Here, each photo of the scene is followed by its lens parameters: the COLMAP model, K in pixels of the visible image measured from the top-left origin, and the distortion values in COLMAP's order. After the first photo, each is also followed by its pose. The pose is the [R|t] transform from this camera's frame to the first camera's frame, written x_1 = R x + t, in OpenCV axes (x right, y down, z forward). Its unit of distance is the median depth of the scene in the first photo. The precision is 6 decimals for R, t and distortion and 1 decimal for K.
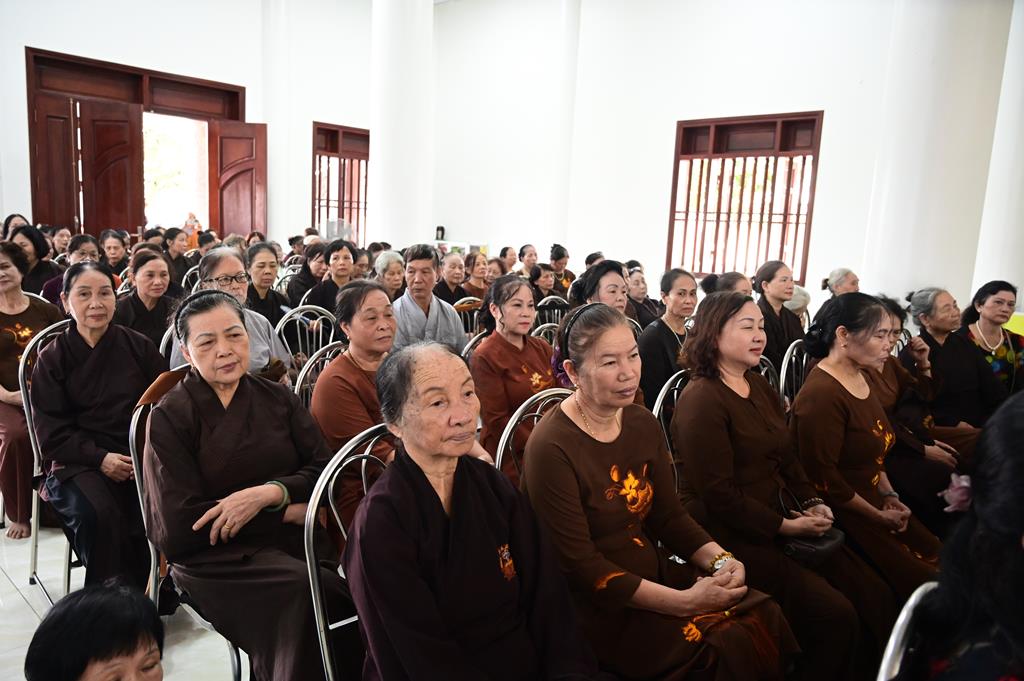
lens RADIAL K [[729.1, 0, 516.7], [0, 729.1, 339.1], [0, 0, 1]] dist [-0.008180, 0.007691]
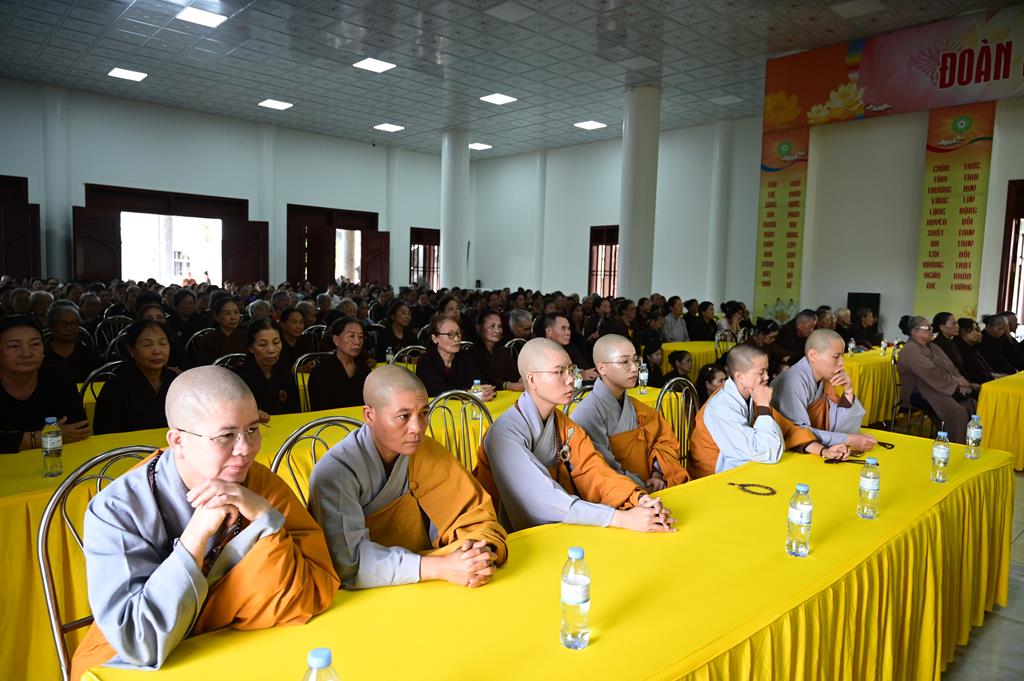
lens RADIAL K [[704.5, 0, 518.7], [0, 704.5, 337.0], [0, 0, 1]] dist [-0.013372, 0.010094]
pose [[0.995407, -0.008549, -0.095354, 0.191942], [0.002114, 0.997725, -0.067382, 0.124593], [0.095713, 0.066871, 0.993160, -0.859582]]
